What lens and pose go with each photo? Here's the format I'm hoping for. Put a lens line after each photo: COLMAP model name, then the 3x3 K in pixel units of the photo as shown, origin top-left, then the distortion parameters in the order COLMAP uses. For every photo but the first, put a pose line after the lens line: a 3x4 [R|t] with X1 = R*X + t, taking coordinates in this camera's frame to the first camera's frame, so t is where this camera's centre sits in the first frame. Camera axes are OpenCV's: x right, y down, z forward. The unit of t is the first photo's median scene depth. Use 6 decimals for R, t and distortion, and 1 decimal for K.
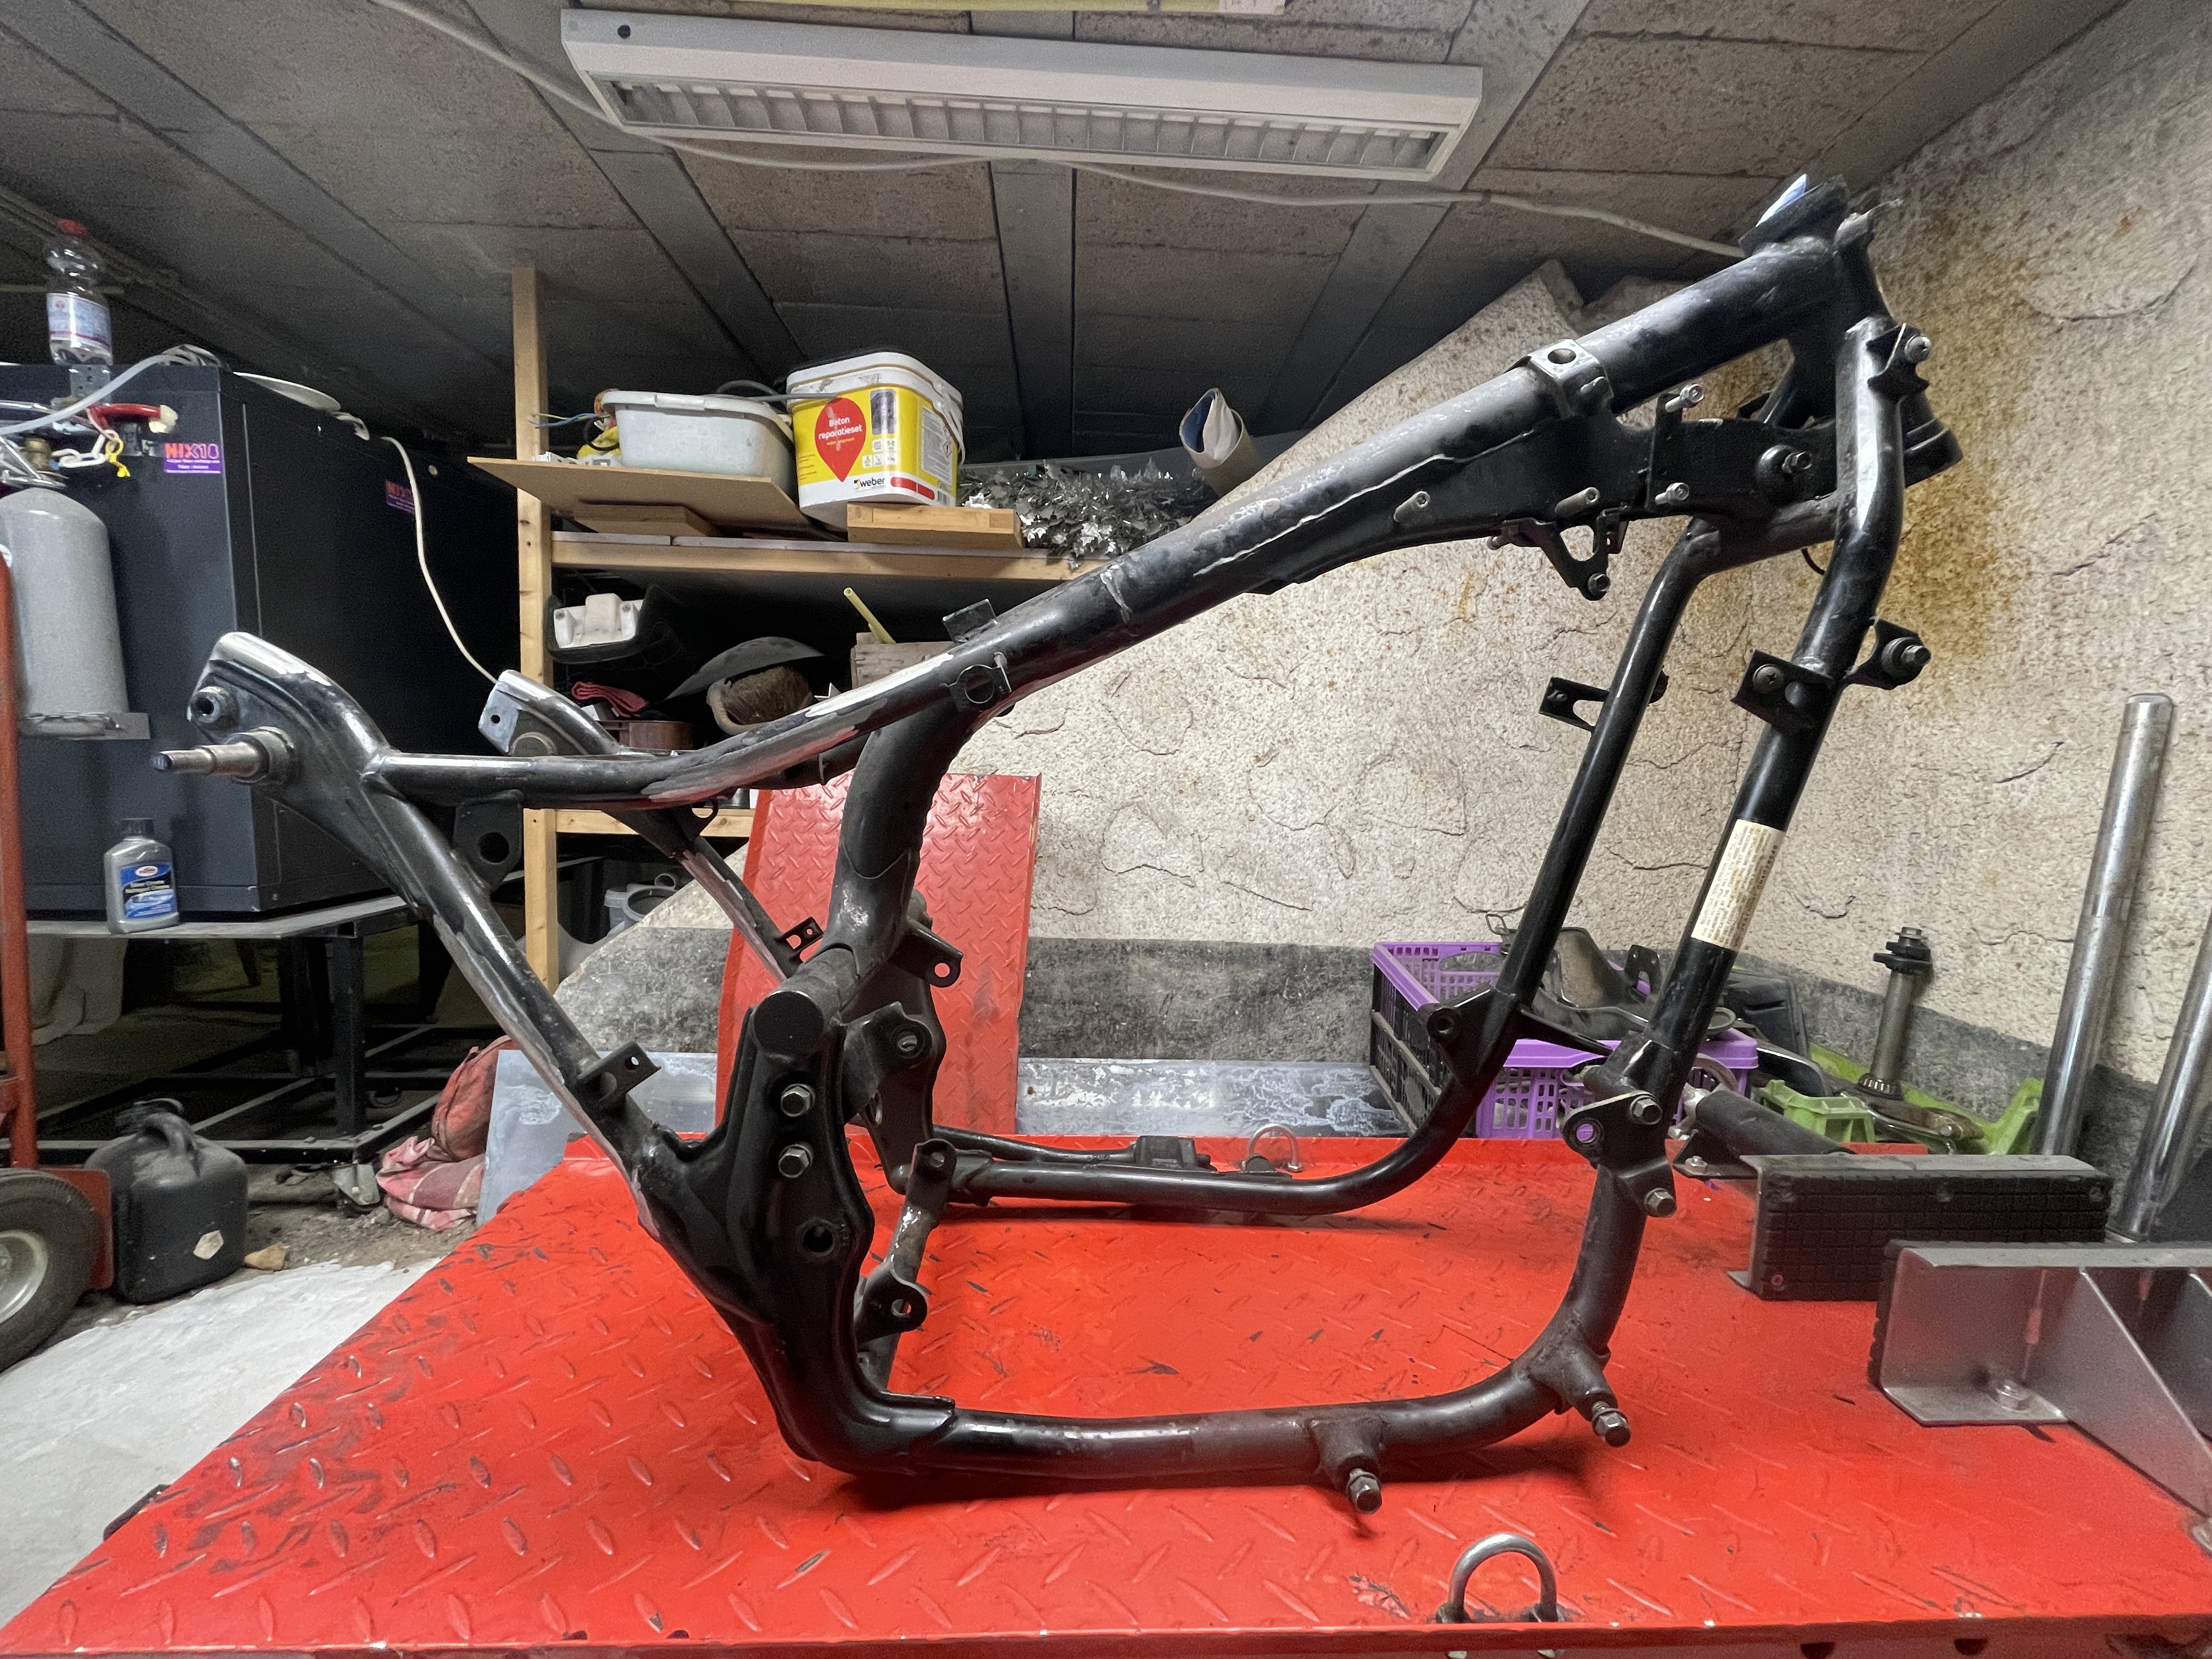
lens RADIAL K [[879.3, 0, 1100.3], [0, 879.3, 832.9], [0, 0, 1]] dist [0.001402, -0.002318]
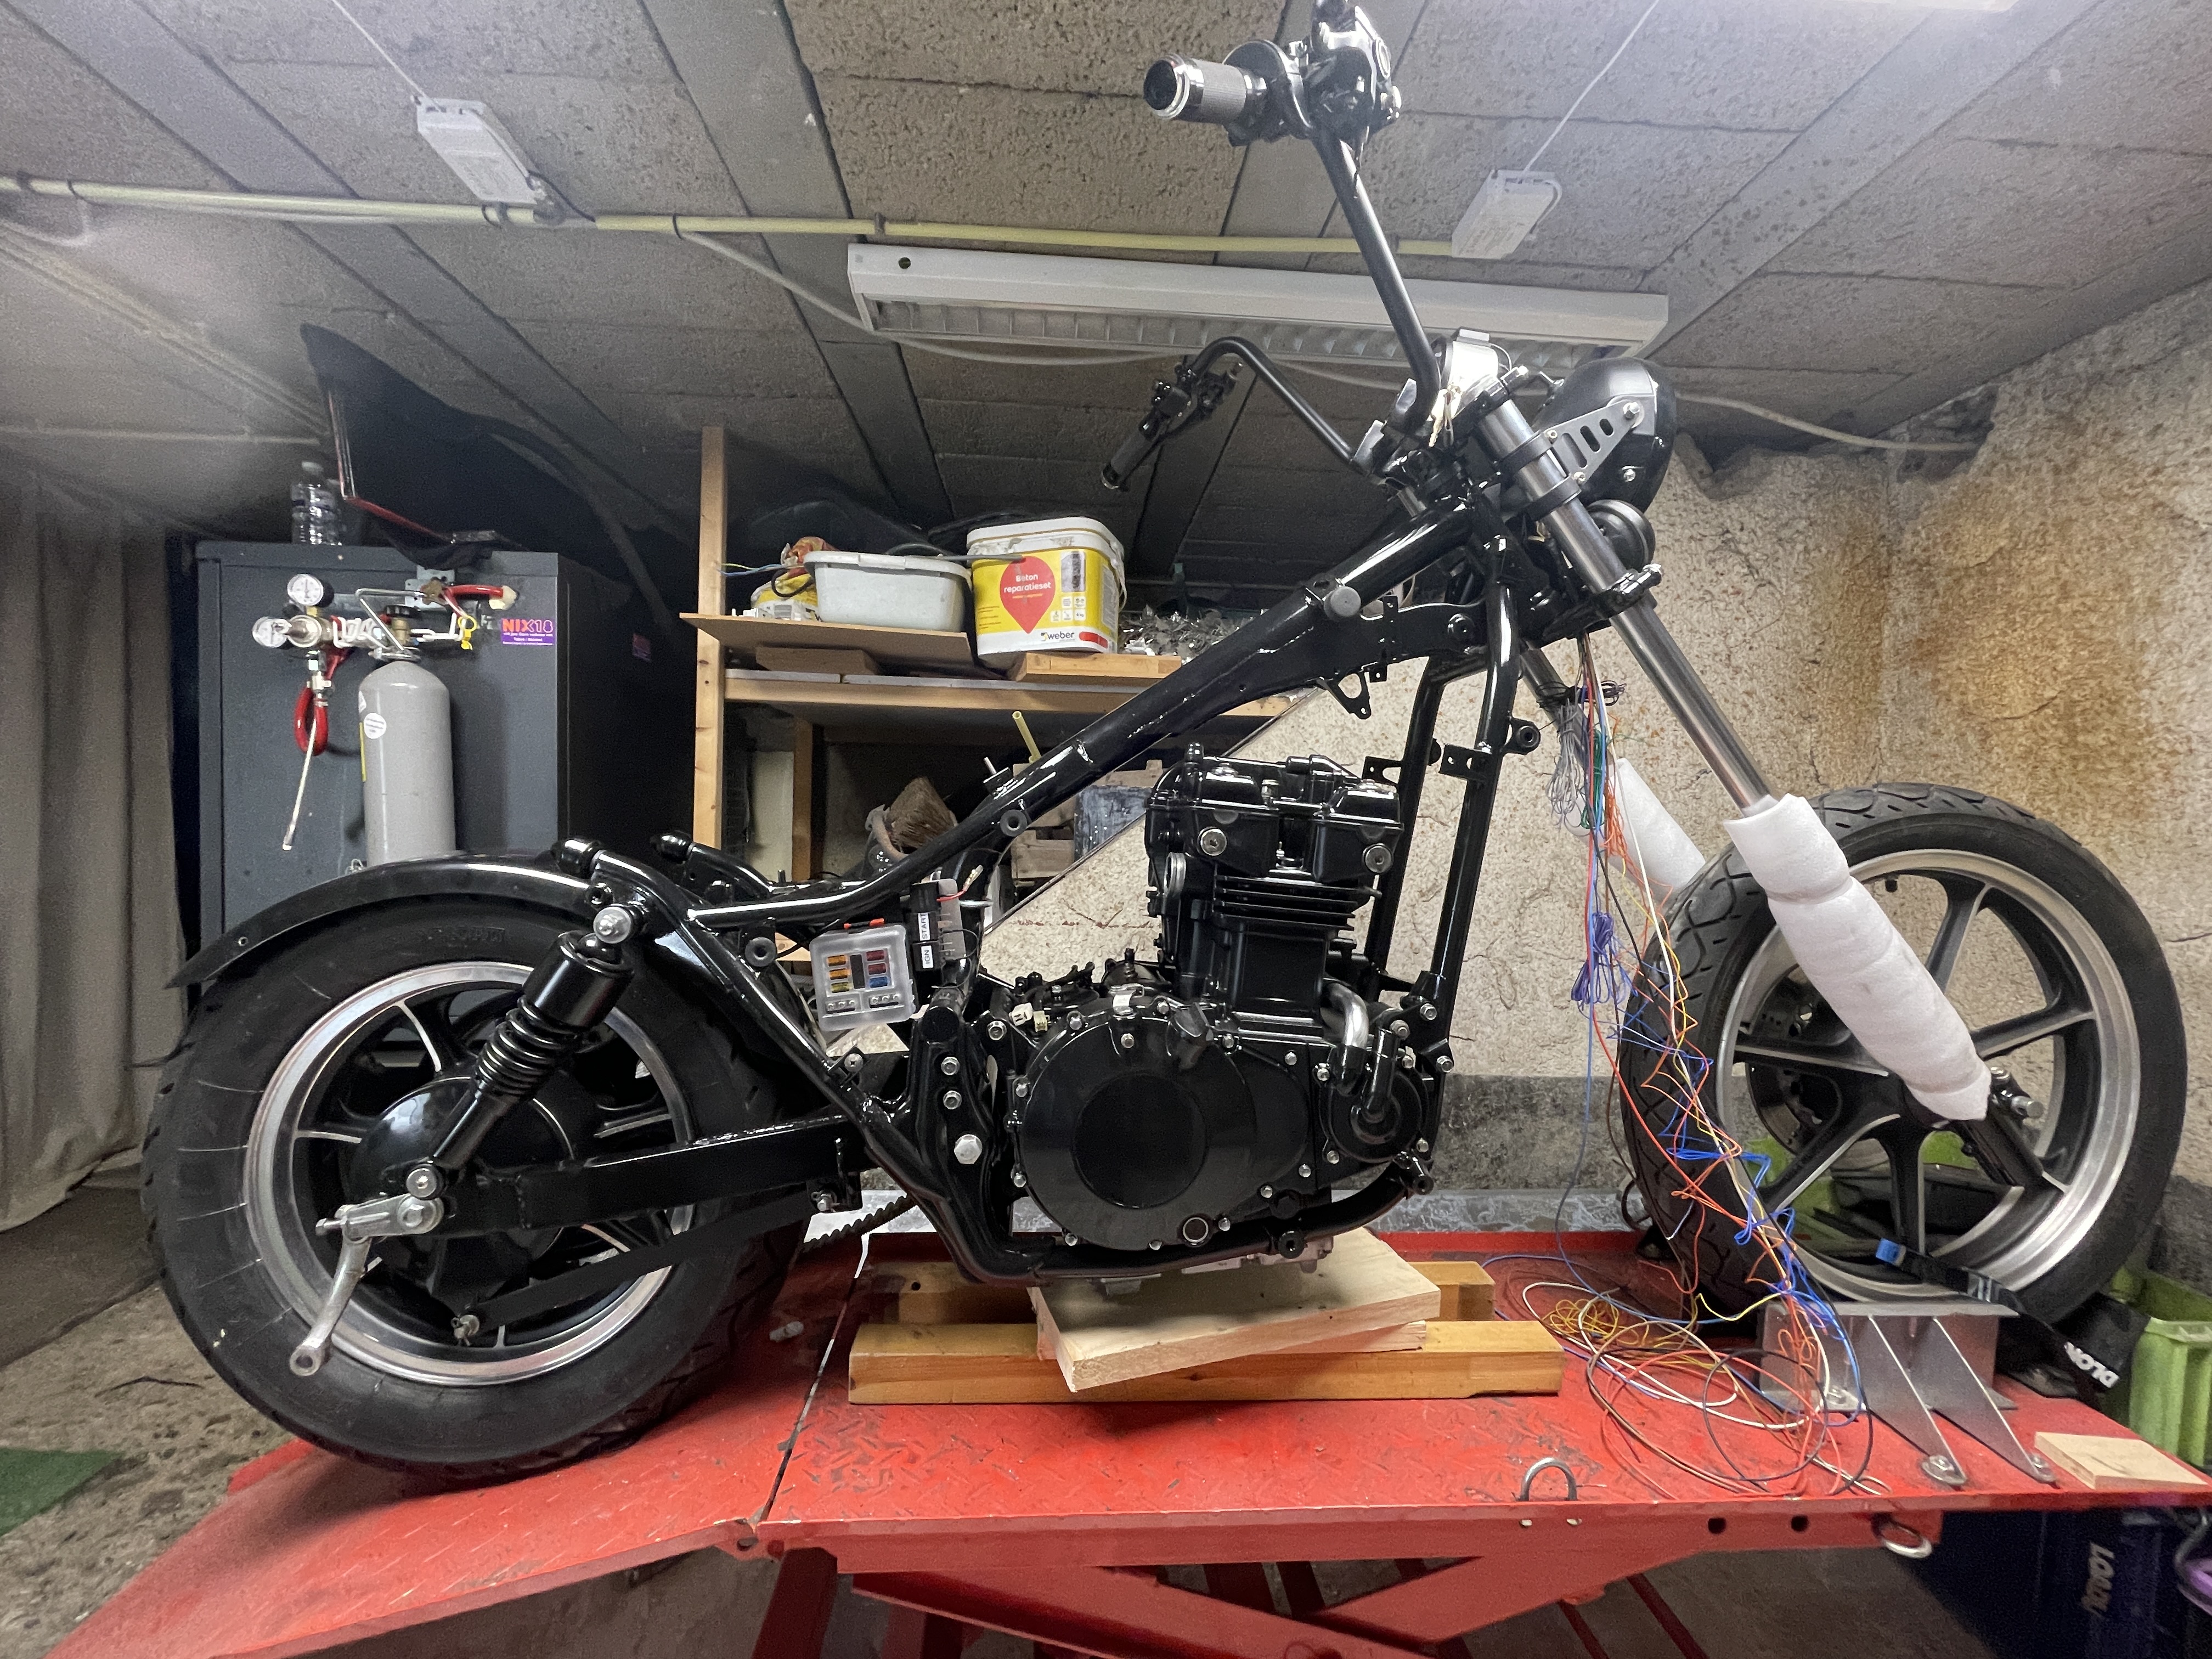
lens RADIAL K [[879.3, 0, 1098.5], [0, 879.3, 835.0], [0, 0, 1]] dist [0.001402, -0.002318]
pose [[0.999880, -0.001145, 0.015436, -0.222680], [0.002111, 0.998027, -0.062744, -0.090930], [-0.015334, 0.062769, 0.997910, -0.038866]]
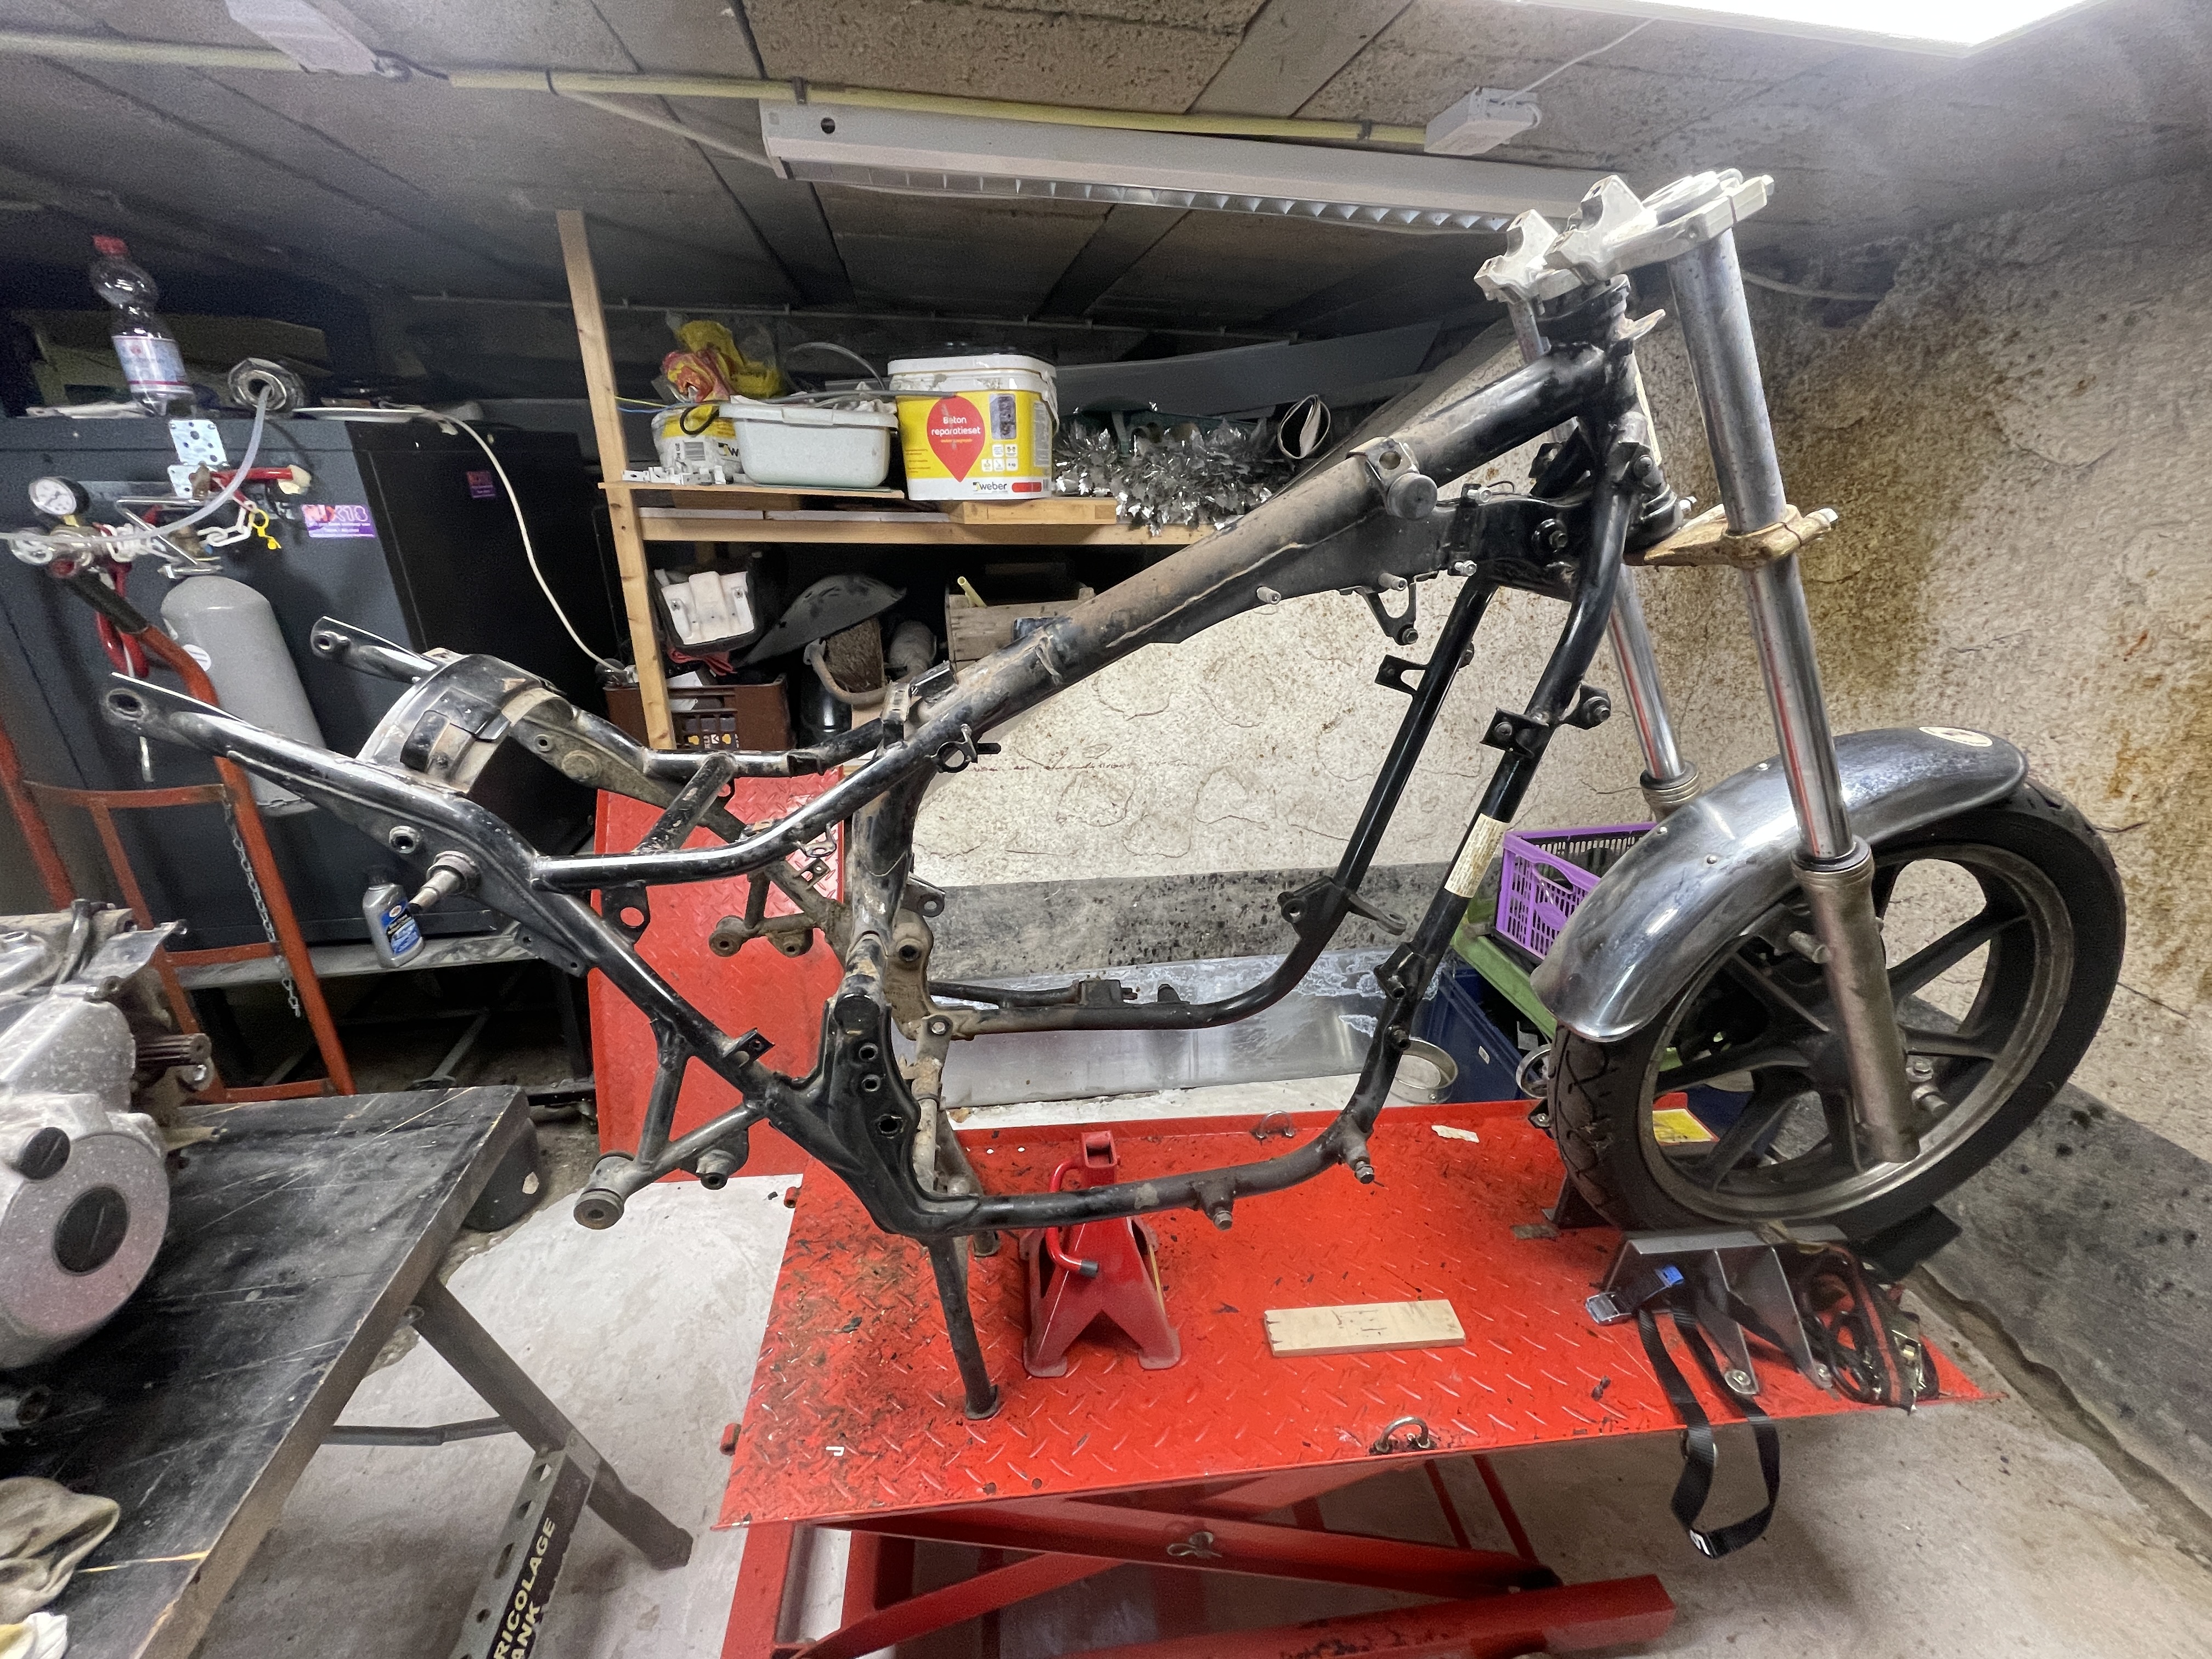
lens RADIAL K [[879.3, 0, 1098.6], [0, 879.3, 828.9], [0, 0, 1]] dist [0.001402, -0.002318]
pose [[0.989305, -0.061013, 0.132485, -0.296911], [0.016798, 0.949925, 0.312026, -0.334759], [-0.144888, -0.306464, 0.940791, -0.124824]]
